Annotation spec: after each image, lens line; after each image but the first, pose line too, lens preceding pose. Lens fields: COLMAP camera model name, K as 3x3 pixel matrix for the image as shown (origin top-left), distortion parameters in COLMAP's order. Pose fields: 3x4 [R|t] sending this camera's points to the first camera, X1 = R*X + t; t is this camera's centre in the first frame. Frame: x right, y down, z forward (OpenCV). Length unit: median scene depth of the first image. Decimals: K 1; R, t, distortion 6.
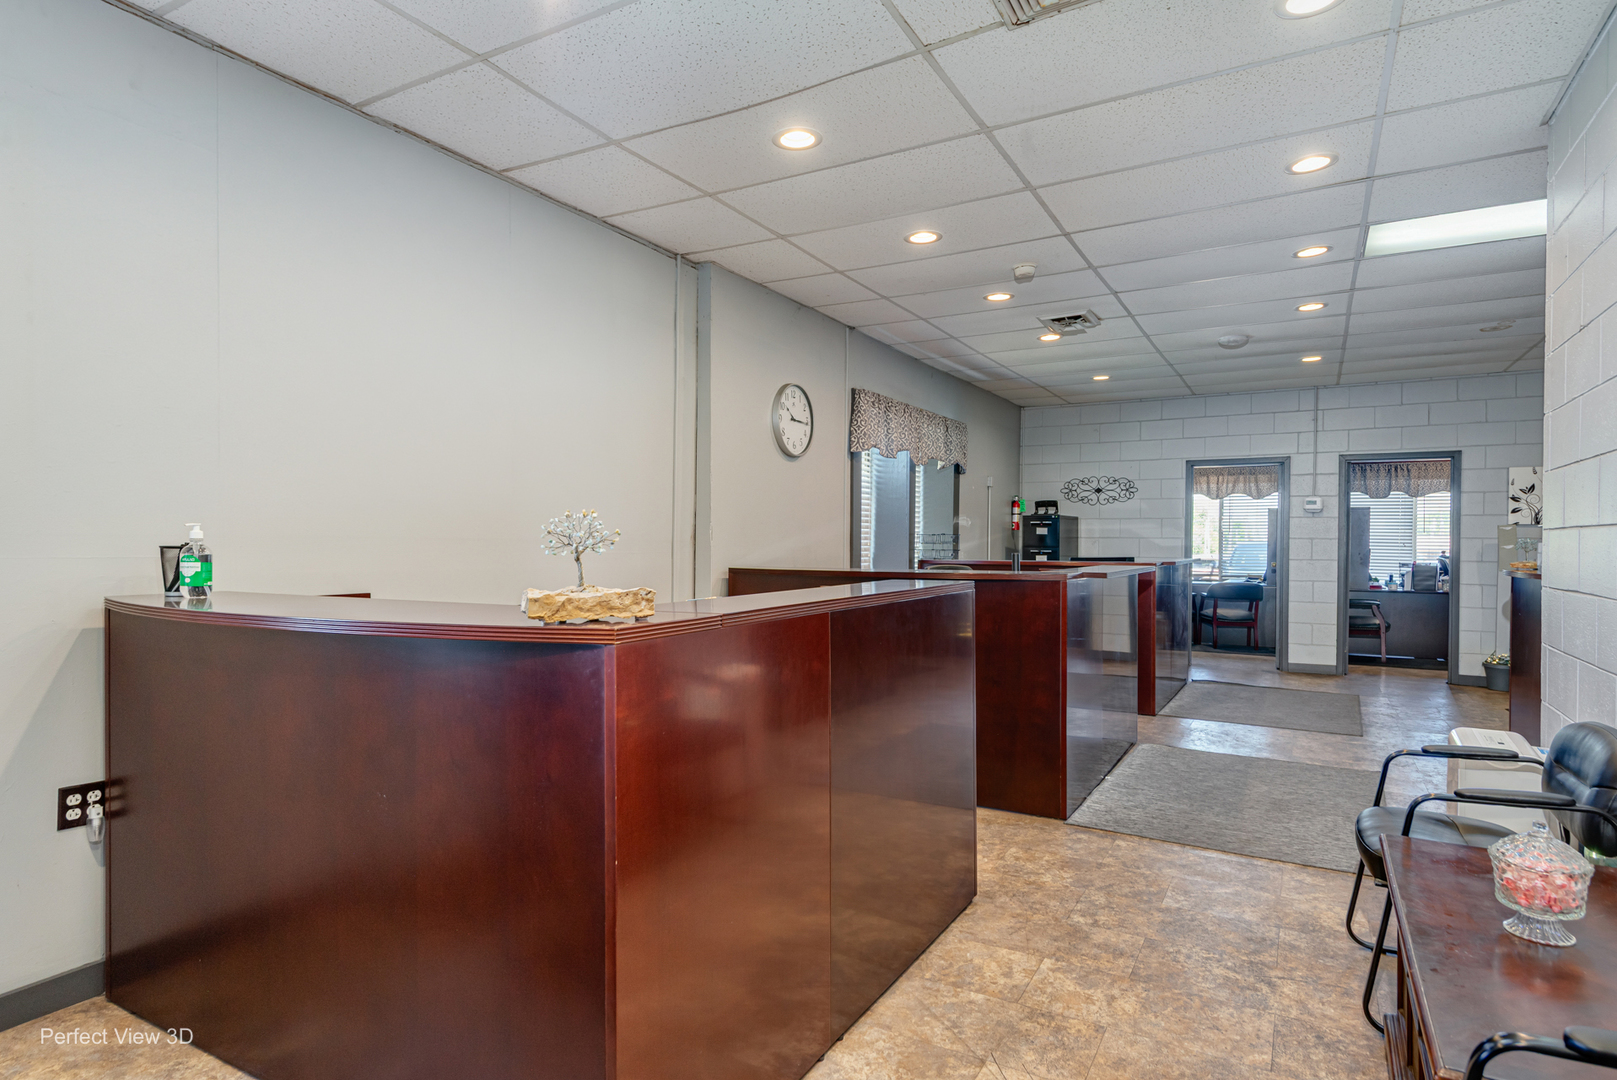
lens RADIAL K [[803.9, 0, 801.1], [0, 803.9, 540.3], [0, 0, 1]] dist [-0.017800, -0.000359]
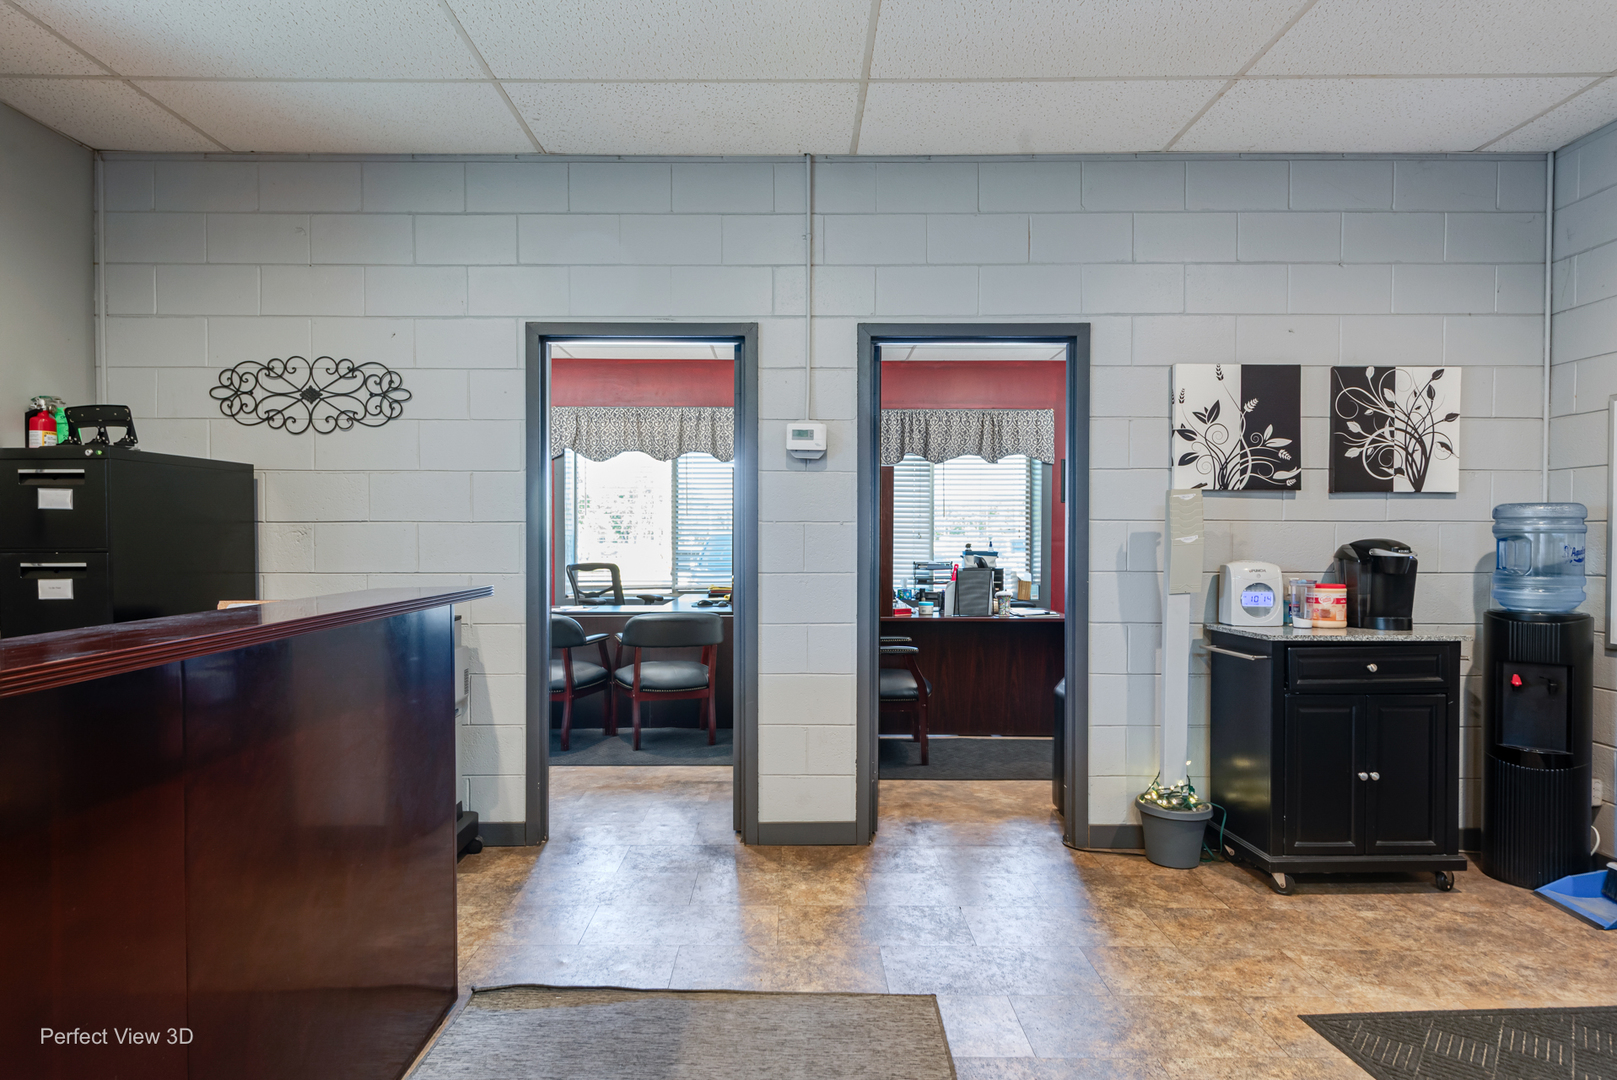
lens RADIAL K [[803.9, 0, 805.6], [0, 803.9, 538.7], [0, 0, 1]] dist [-0.017800, -0.000359]
pose [[0.840496, -0.010286, 0.541720, 0.369972], [0.005789, 0.999933, 0.010005, 0.001932], [-0.541787, -0.005273, 0.840499, 0.579223]]
